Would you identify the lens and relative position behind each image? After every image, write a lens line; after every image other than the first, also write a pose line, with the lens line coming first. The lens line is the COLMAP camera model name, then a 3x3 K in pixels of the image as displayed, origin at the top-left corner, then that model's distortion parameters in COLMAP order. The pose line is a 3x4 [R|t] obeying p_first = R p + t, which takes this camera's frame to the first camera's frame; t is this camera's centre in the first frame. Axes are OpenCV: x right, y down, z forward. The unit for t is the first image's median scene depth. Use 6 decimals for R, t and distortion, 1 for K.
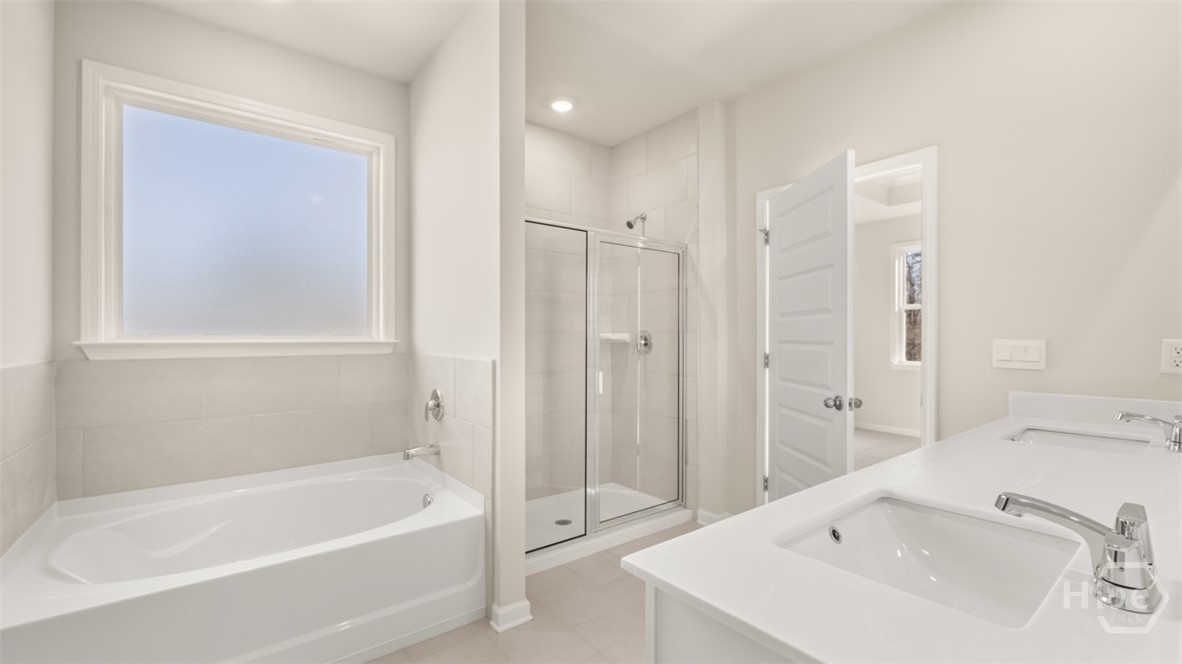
lens RADIAL K [[500.5, 0, 590.4], [0, 500.5, 335.0], [0, 0, 1]] dist [-0.000465, -0.000182]
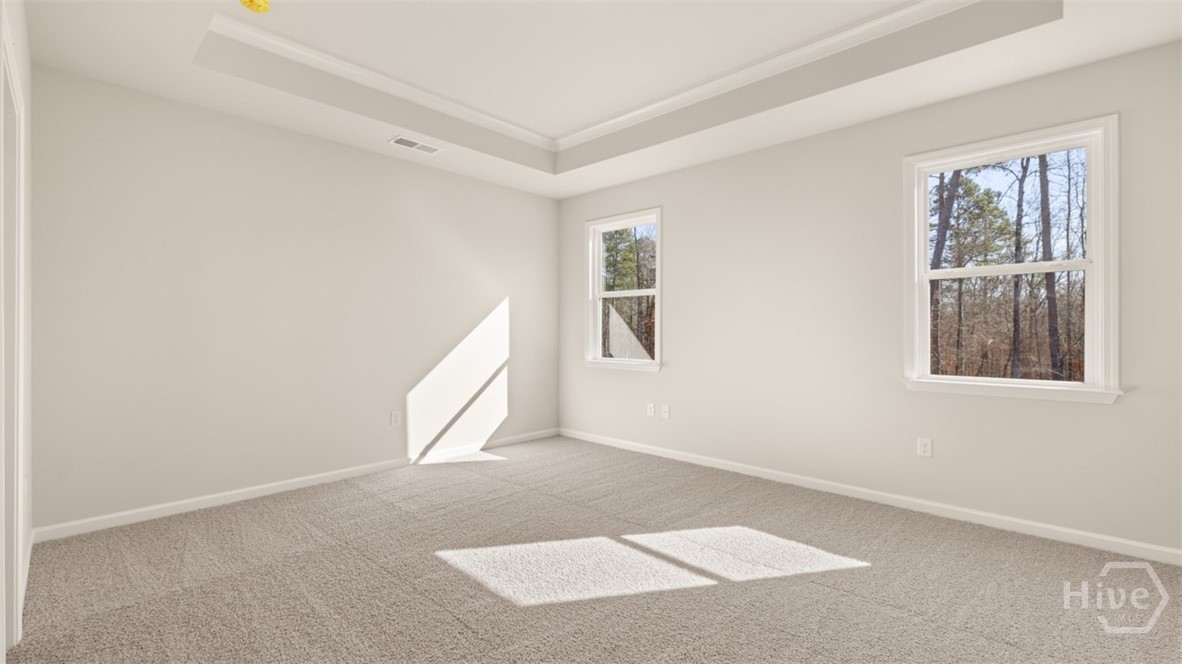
lens RADIAL K [[494.5, 0, 589.3], [0, 494.5, 334.4], [0, 0, 1]] dist [-0.000131, -0.000052]
pose [[0.988565, -0.003752, 0.150749, 0.886377], [0.001794, 0.999912, 0.013127, 0.003408], [-0.150785, -0.012707, 0.988485, 0.274667]]
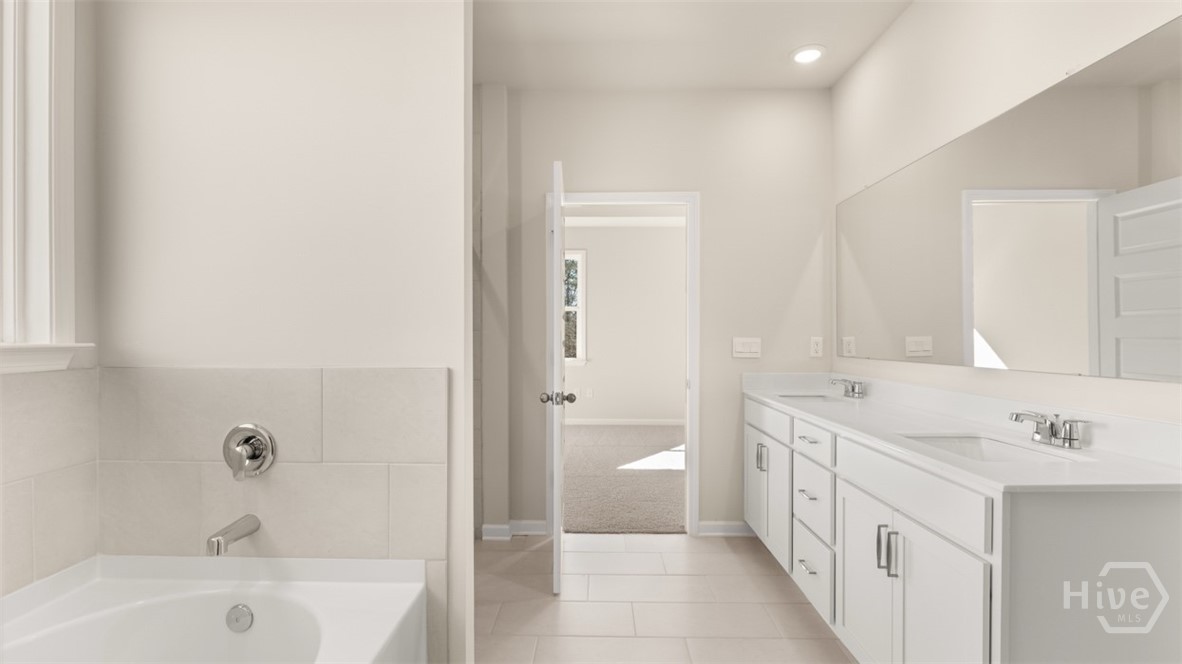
lens RADIAL K [[561.6, 0, 578.7], [0, 561.6, 334.9], [0, 0, 1]] dist [0.068932, -0.000067]
pose [[0.642648, 0.000321, 0.766161, -0.444155], [-0.003356, 0.999991, 0.002396, -0.000420], [-0.766154, -0.004111, 0.642644, 0.198395]]
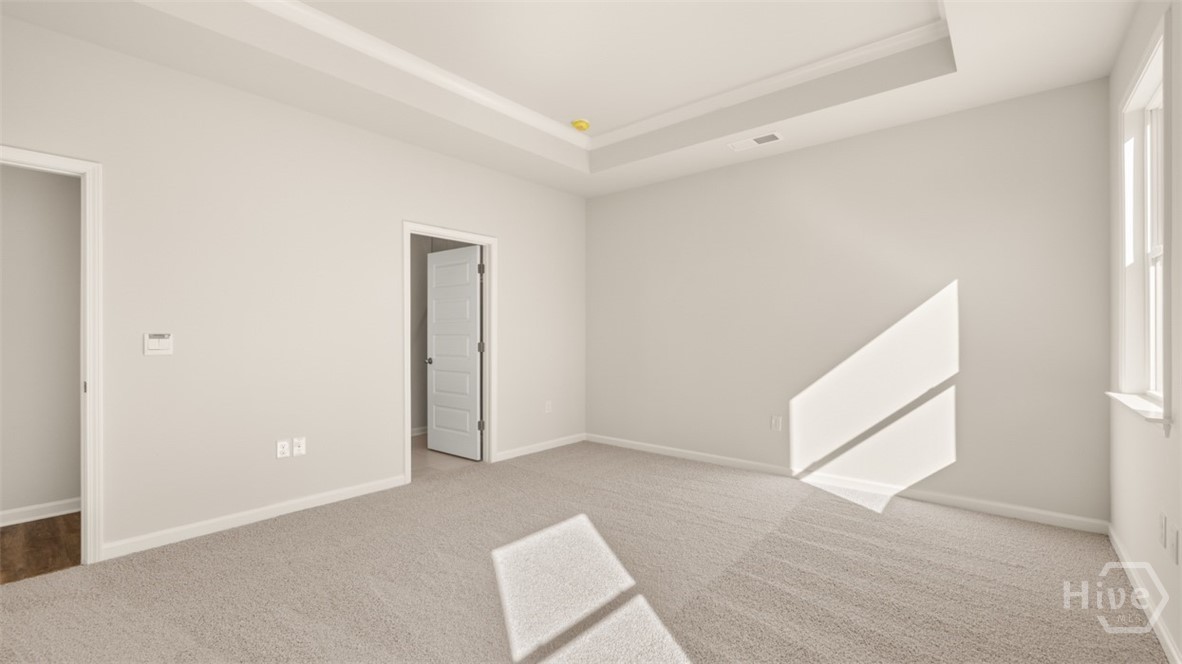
lens RADIAL K [[500.5, 0, 590.4], [0, 500.5, 335.0], [0, 0, 1]] dist [-0.000465, -0.000182]
pose [[0.190932, -0.003330, -0.981598, 1.712349], [0.011642, 0.999932, -0.001127, 0.011072], [0.981534, -0.011212, 0.190957, 0.905736]]
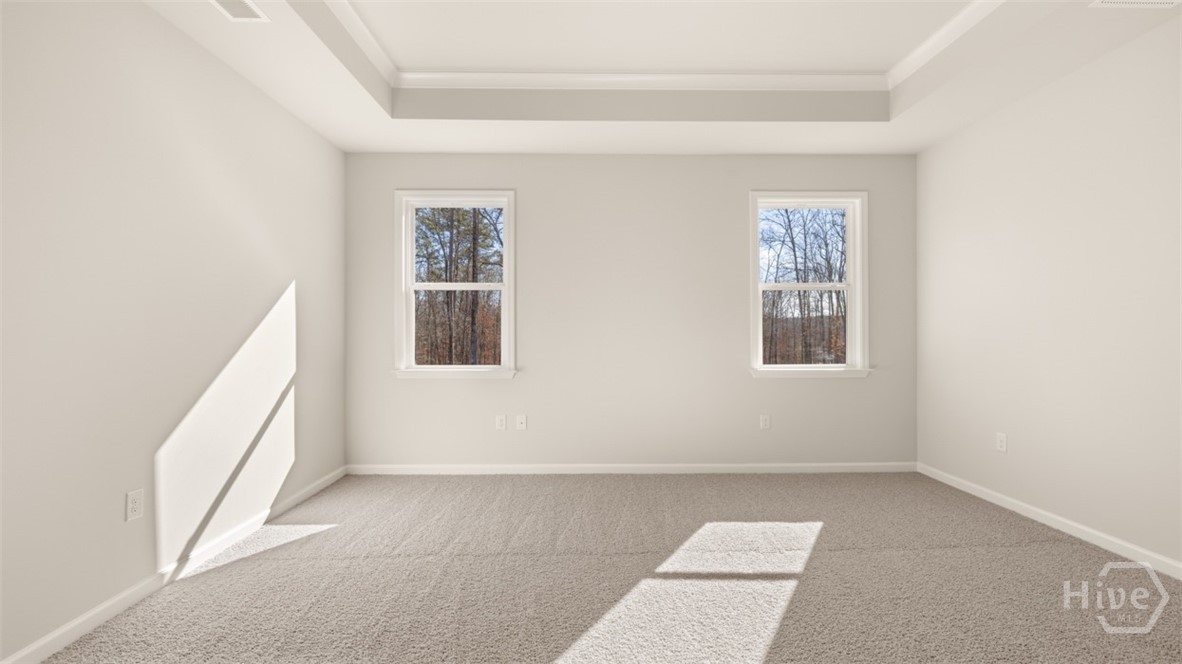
lens RADIAL K [[489.6, 0, 588.6], [0, 489.6, 331.0], [0, 0, 1]] dist [-0.000989, -0.000078]
pose [[0.607825, -0.004439, 0.794058, 0.442788], [0.000604, 0.999987, 0.005127, 0.005009], [-0.794071, -0.002637, 0.607820, 0.739743]]
